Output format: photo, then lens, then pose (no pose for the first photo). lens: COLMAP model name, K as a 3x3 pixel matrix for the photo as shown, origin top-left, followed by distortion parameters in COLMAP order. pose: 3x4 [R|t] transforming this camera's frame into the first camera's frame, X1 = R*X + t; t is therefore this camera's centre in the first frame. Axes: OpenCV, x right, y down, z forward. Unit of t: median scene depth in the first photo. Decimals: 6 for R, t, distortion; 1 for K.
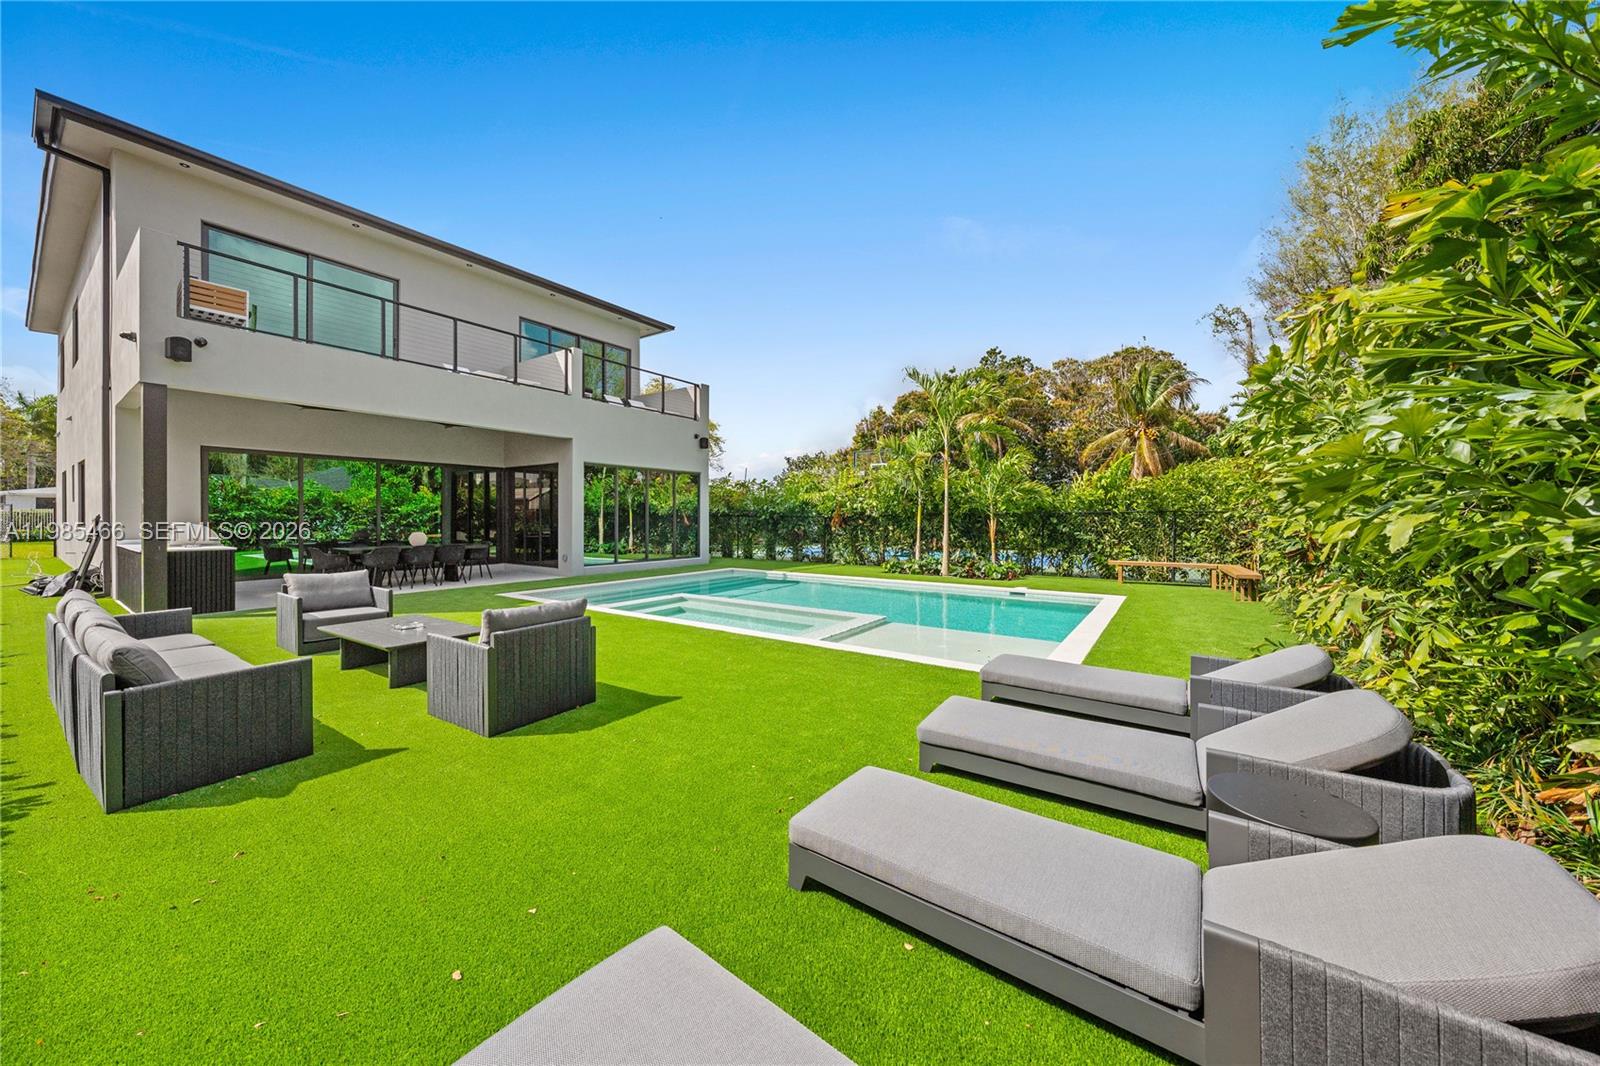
lens RADIAL K [[563.8, 0, 792.6], [0, 563.8, 525.9], [0, 0, 1]] dist [-0.007117, 0.001032]
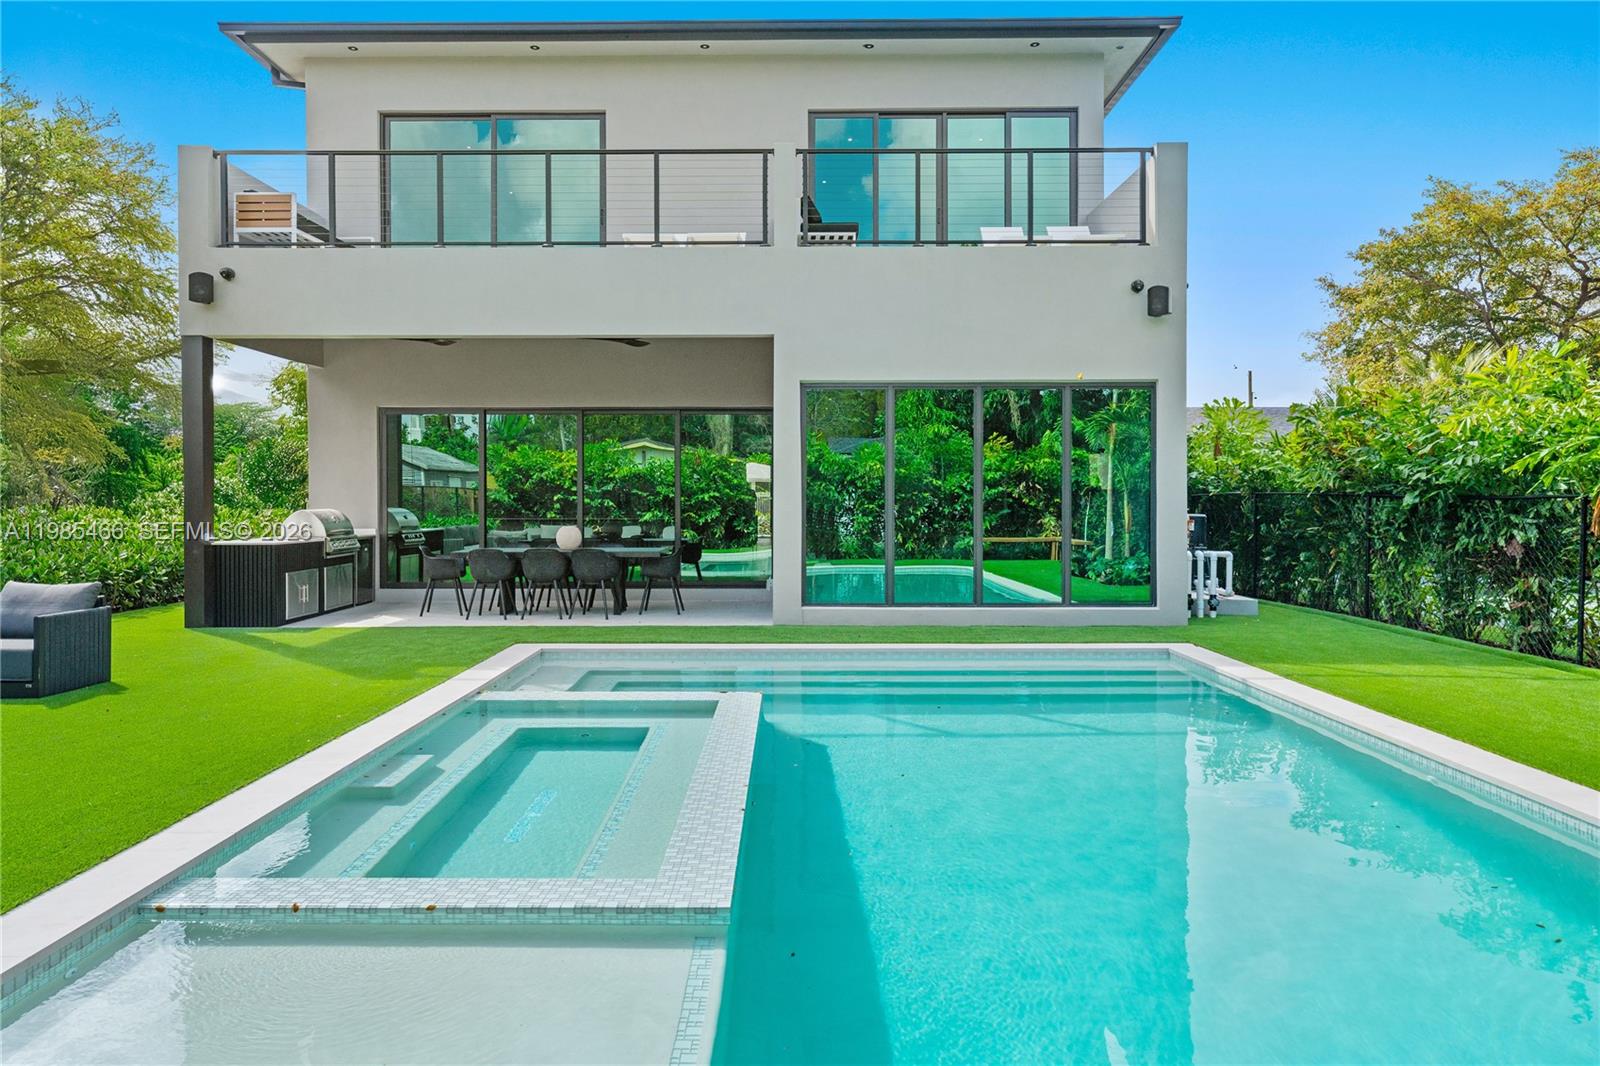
lens RADIAL K [[1049.0, 0, 797.7], [0, 1049.0, 531.7], [0, 0, 1]] dist [0.001202, -0.000820]
pose [[0.565437, 0.021708, -0.824506, 0.263338], [-0.009756, 0.999760, 0.019632, -0.005046], [0.824734, -0.003057, 0.565513, 0.378062]]
